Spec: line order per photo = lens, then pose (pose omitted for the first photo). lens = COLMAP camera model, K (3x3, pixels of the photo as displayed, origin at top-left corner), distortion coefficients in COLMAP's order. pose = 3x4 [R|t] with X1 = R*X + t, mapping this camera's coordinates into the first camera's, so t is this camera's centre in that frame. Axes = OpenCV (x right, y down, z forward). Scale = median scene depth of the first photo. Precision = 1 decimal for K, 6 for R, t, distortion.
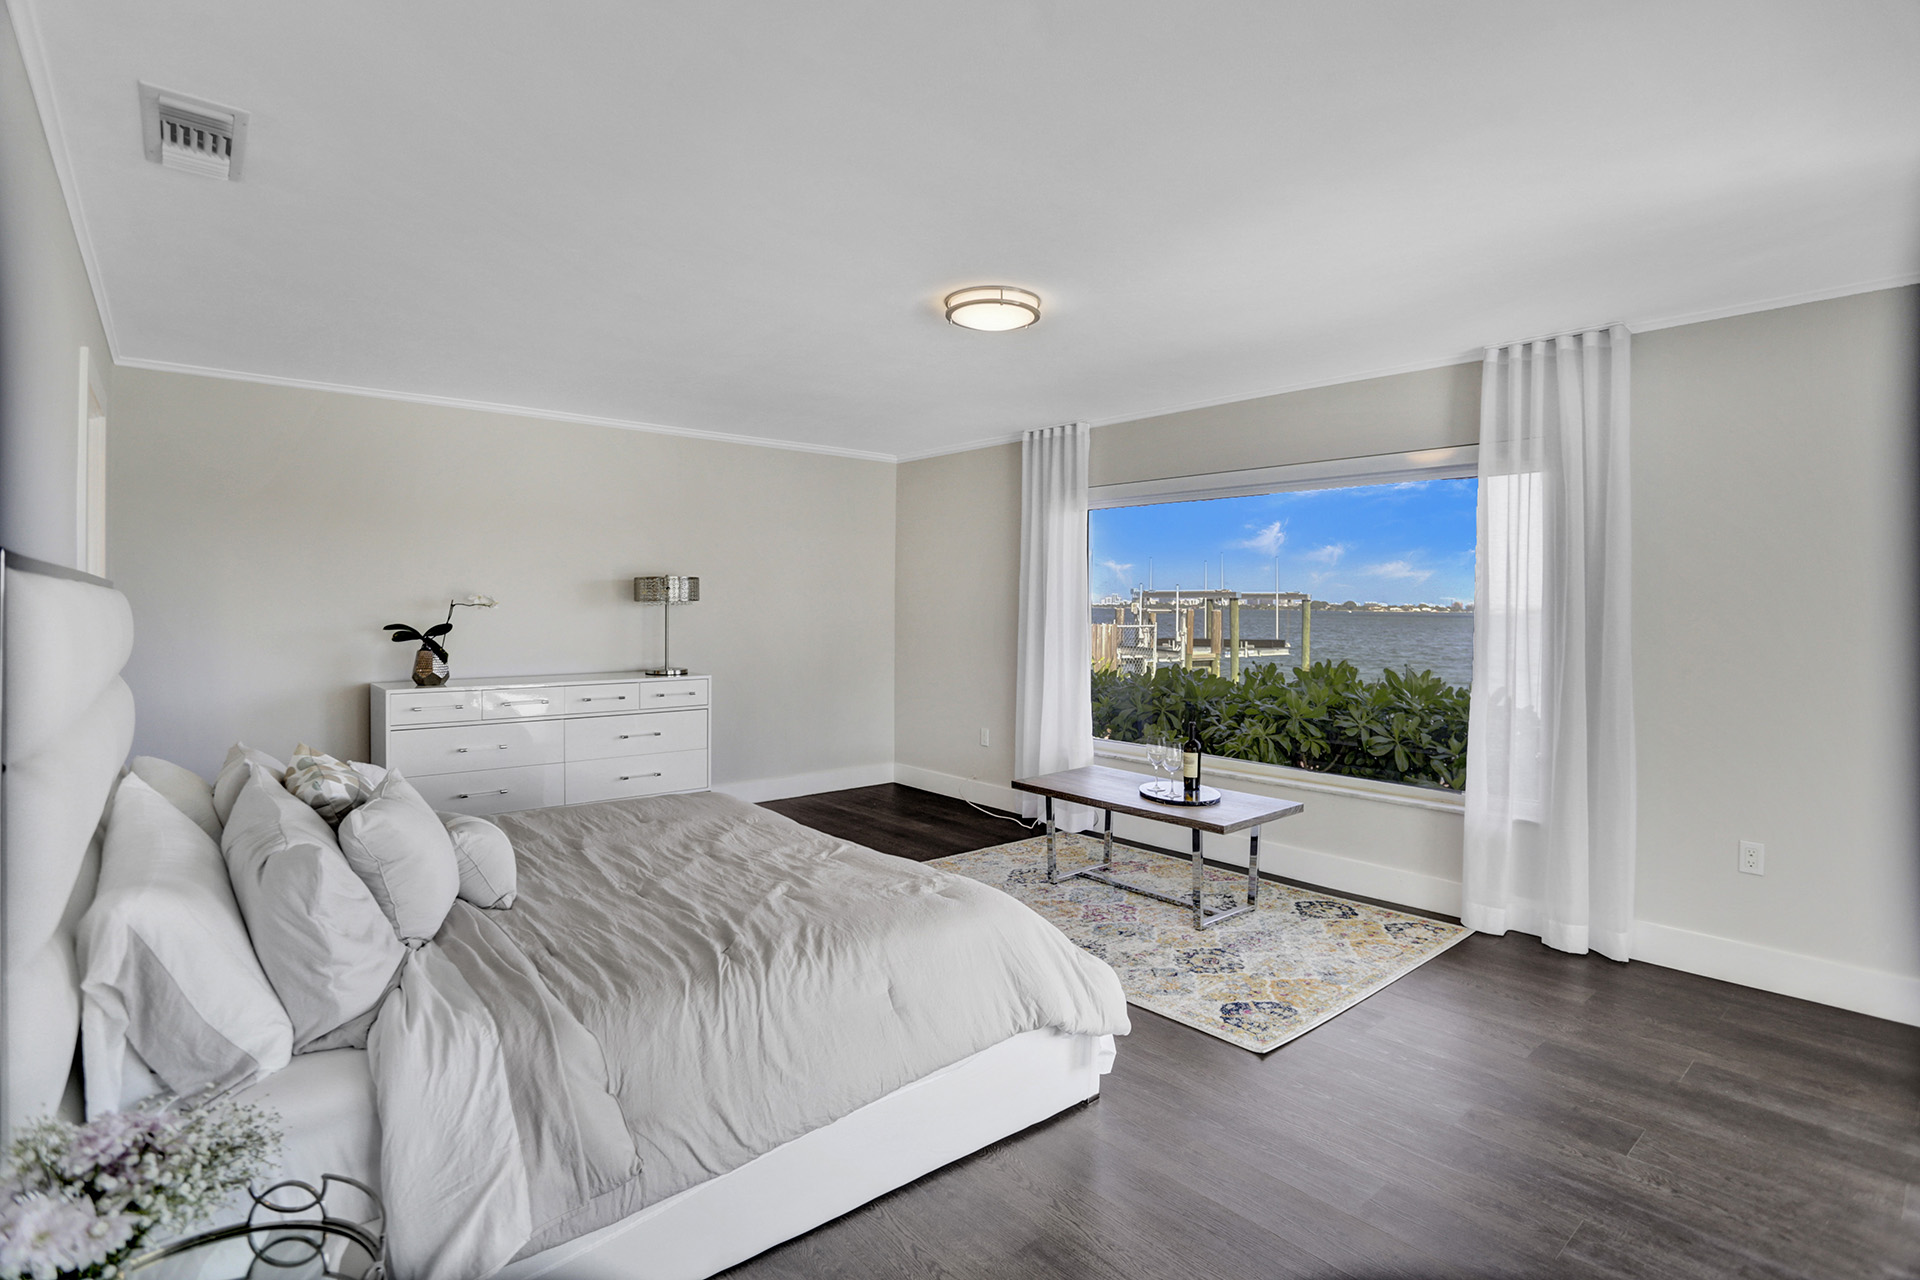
lens RADIAL K [[942.7, 0, 949.1], [0, 942.7, 615.7], [0, 0, 1]] dist [-0.046852, 0.000922]
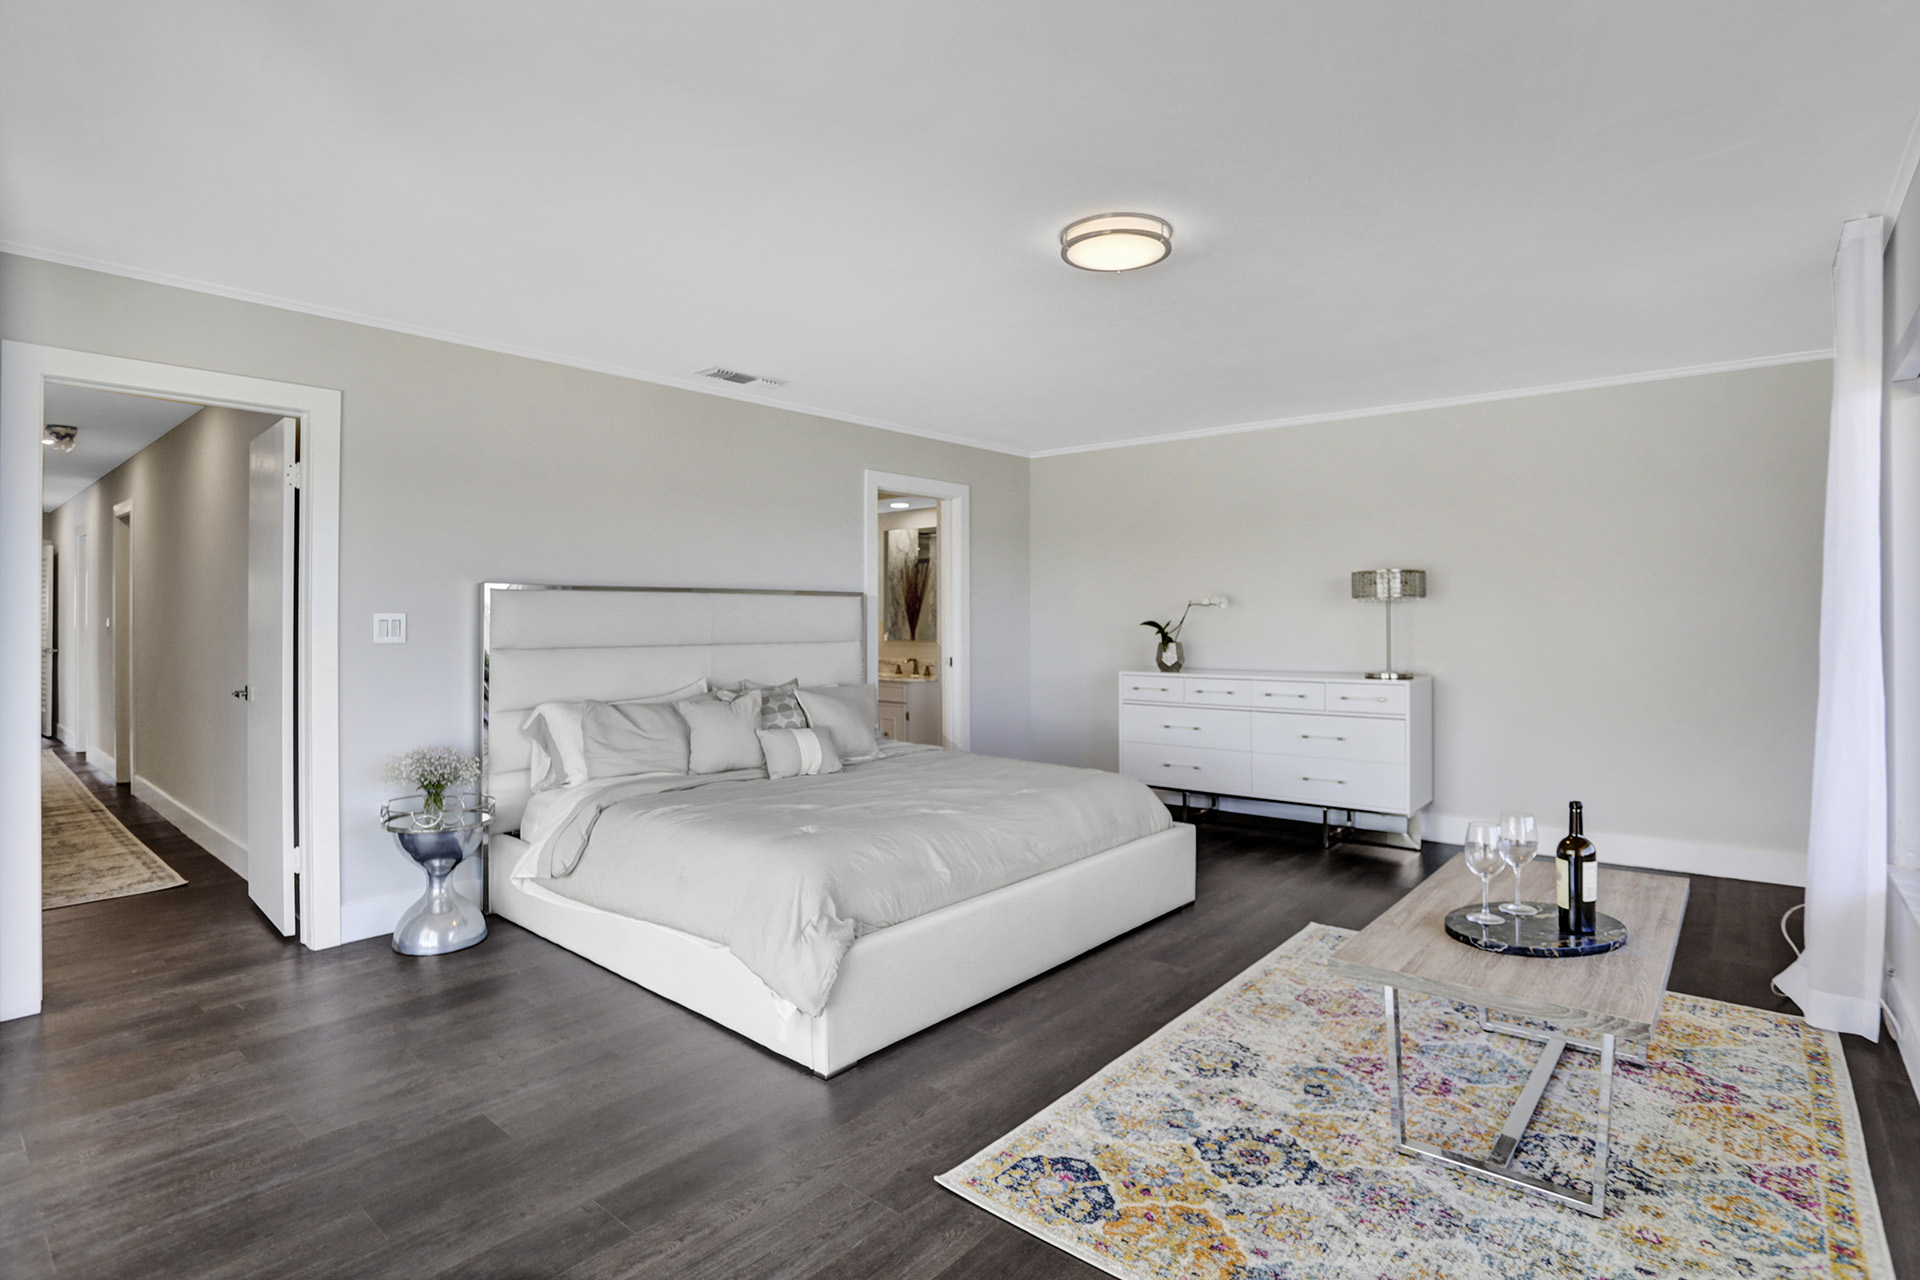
lens RADIAL K [[942.7, 0, 949.1], [0, 942.7, 615.7], [0, 0, 1]] dist [-0.046852, 0.000922]
pose [[0.146930, -0.014037, -0.989047, 0.832118], [-0.007266, 0.999857, -0.015270, 0.030028], [0.989120, 0.009430, 0.146806, 0.701423]]
